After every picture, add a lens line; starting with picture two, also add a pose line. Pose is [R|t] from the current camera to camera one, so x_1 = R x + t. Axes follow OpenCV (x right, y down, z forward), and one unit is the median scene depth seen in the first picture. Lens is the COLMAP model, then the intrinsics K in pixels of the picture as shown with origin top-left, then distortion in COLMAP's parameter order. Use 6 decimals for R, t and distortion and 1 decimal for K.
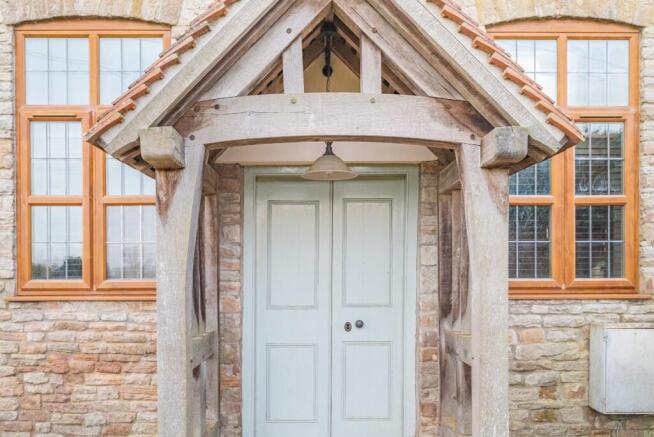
lens RADIAL K [[780.8, 0, 327.1], [0, 780.8, 219.5], [0, 0, 1]] dist [-0.036295, 0.000000]
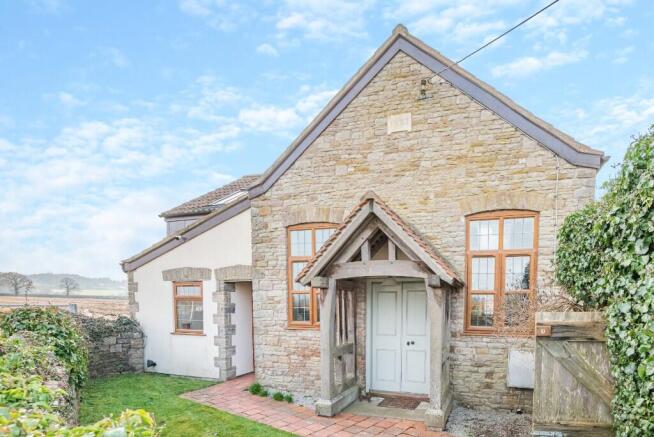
lens RADIAL K [[610.8, 0, 327.2], [0, 610.8, 218.3], [0, 0, 1]] dist [-0.048114, 0.000000]
pose [[0.892294, -0.041123, -0.449579, 0.702115], [0.027842, 0.998960, -0.036117, -0.201708], [0.450596, 0.019710, 0.892510, -0.867670]]
